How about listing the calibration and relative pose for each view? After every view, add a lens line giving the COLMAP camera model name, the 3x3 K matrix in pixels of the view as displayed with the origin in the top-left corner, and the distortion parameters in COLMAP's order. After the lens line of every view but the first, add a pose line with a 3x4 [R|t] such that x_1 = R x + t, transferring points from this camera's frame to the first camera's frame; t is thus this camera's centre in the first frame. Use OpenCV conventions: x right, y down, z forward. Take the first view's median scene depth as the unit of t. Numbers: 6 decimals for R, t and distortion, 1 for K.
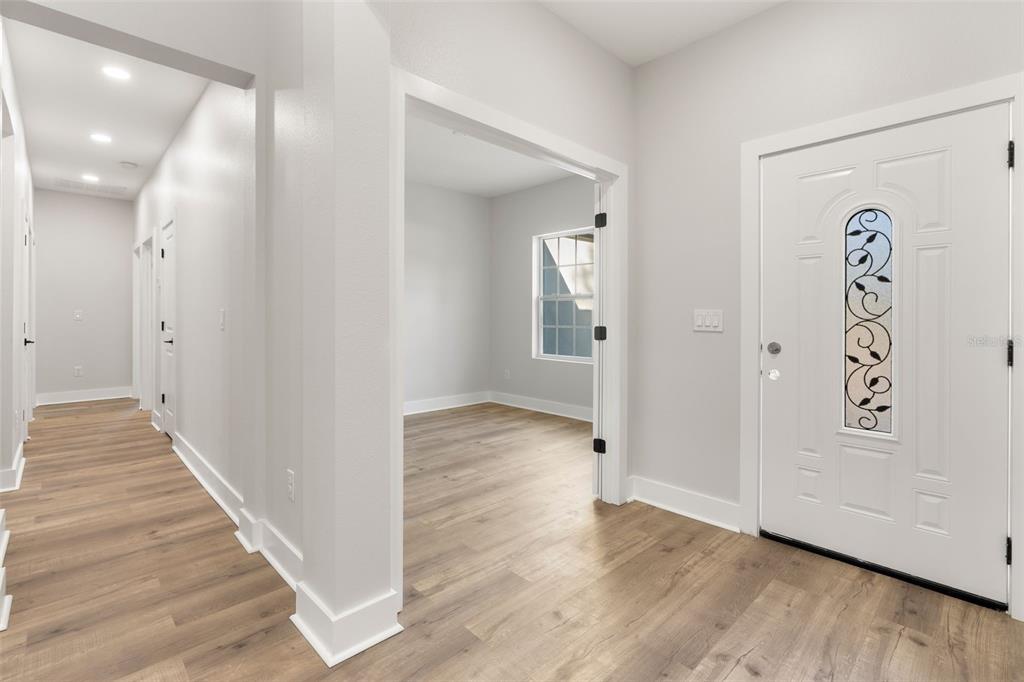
lens RADIAL K [[471.5, 0, 507.9], [0, 471.5, 321.1], [0, 0, 1]] dist [-0.000897, -0.000252]
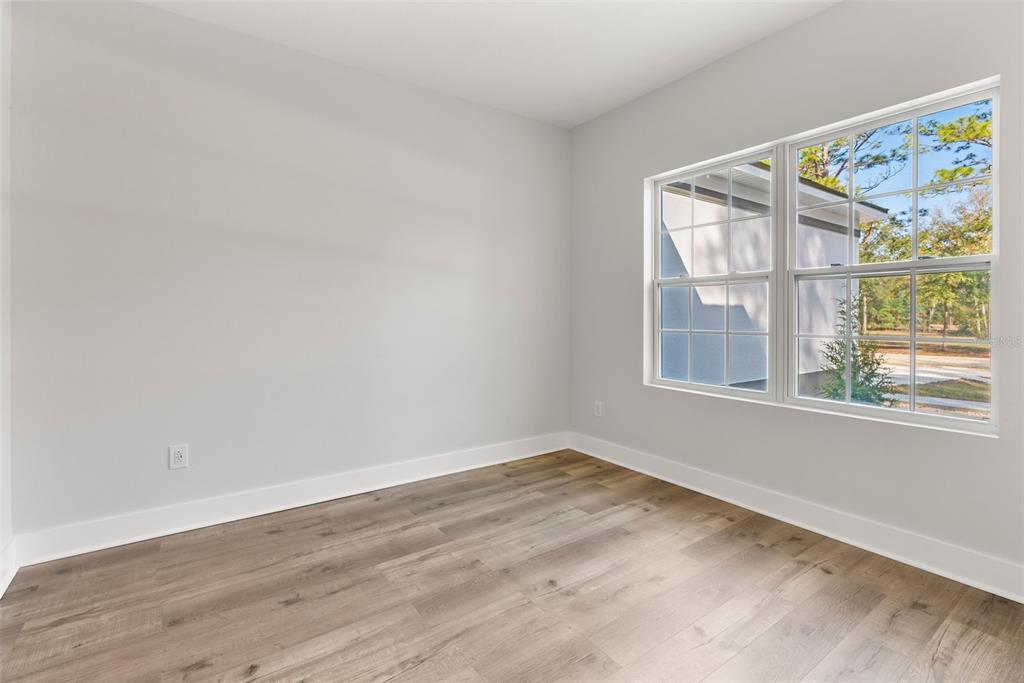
lens RADIAL K [[471.5, 0, 507.9], [0, 471.5, 321.6], [0, 0, 1]] dist [-0.000897, -0.000252]
pose [[0.988470, 0.004615, -0.151346, -0.026989], [-0.001690, 0.999810, 0.019445, -0.010912], [0.151407, -0.018965, 0.988290, 0.395458]]
